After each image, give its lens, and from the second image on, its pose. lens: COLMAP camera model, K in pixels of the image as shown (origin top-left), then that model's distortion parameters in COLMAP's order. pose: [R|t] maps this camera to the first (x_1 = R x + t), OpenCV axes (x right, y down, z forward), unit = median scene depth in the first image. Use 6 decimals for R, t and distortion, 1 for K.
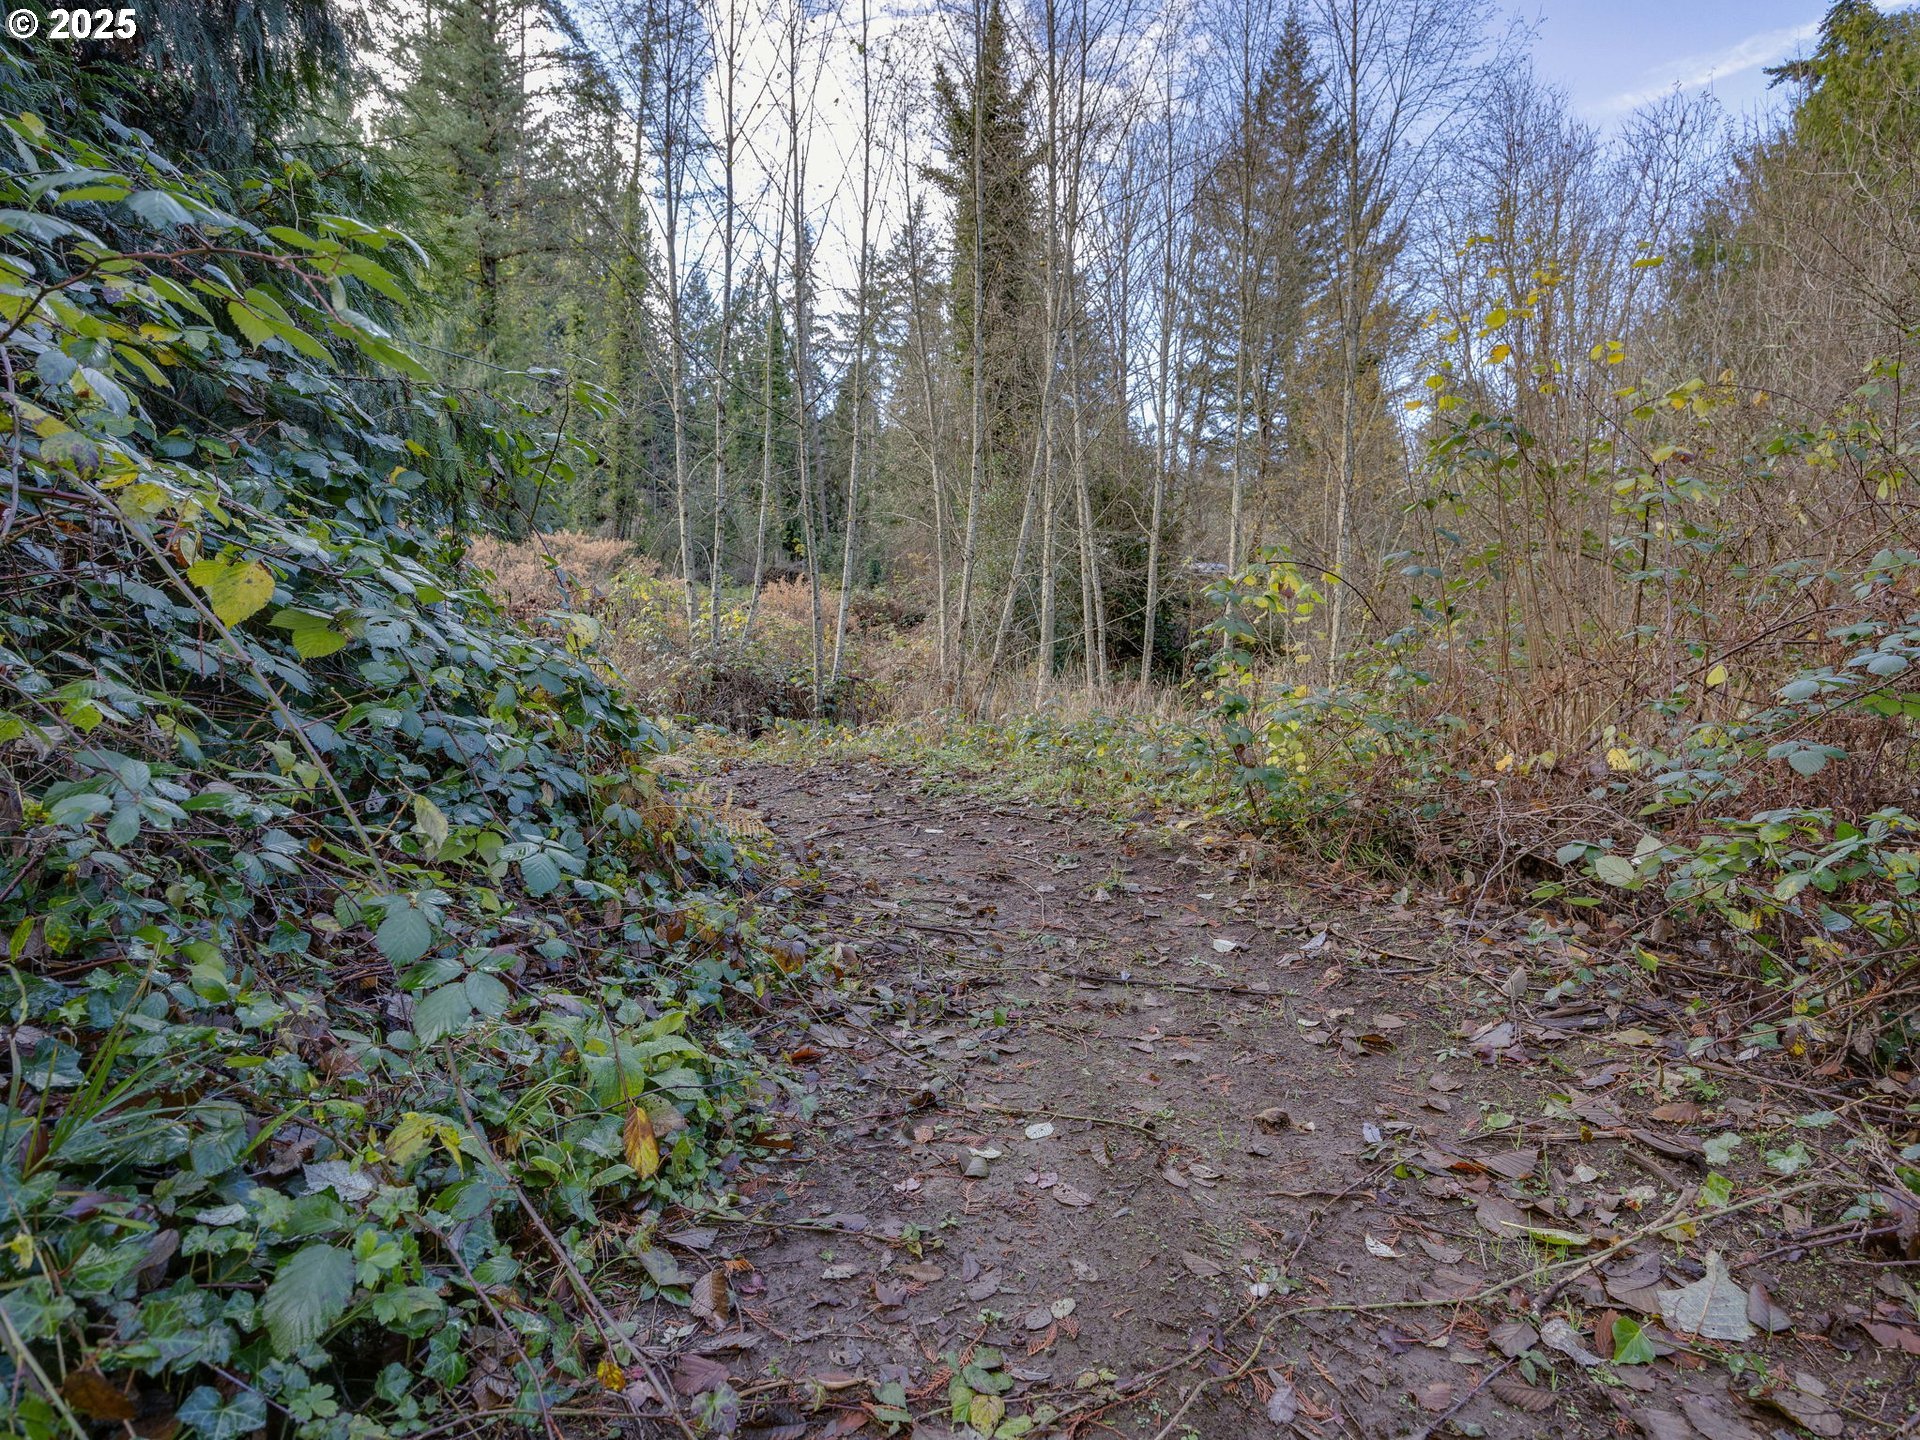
lens RADIAL K [[1368.4, 0, 960.0], [0, 1368.4, 720.0], [0, 0, 1]] dist [-0.061778, 0.043251]
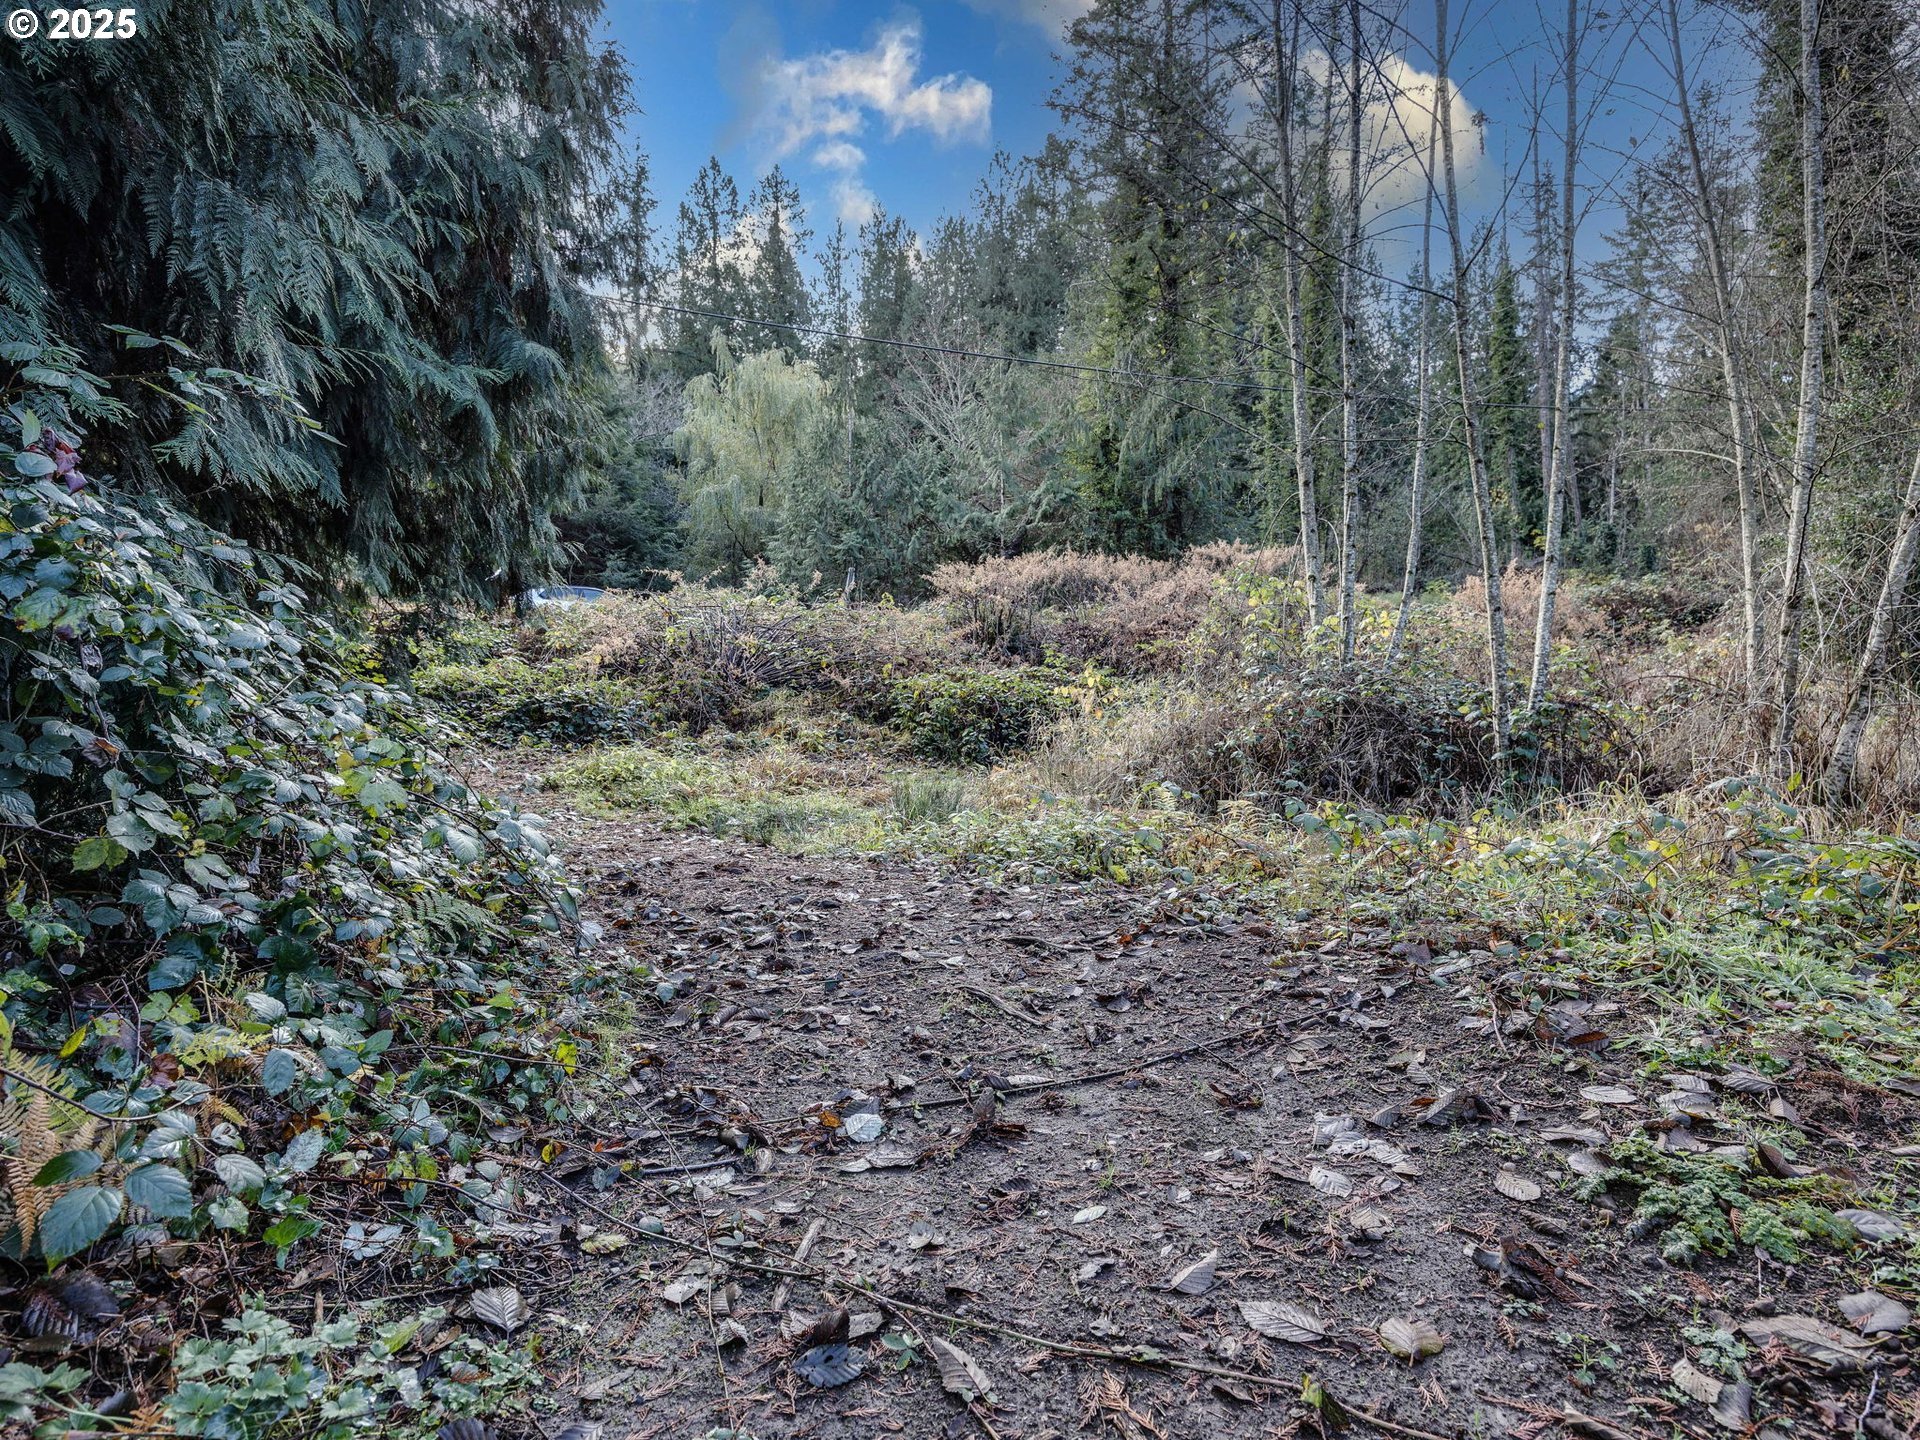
lens RADIAL K [[1073.4, 0, 960.0], [0, 1073.4, 720.0], [0, 0, 1]] dist [-0.003594, -0.001640]
pose [[0.791711, -0.018941, -0.610602, -0.000765], [0.012694, 0.999813, -0.014556, -0.015766], [0.610764, 0.003773, 0.791804, 0.359934]]
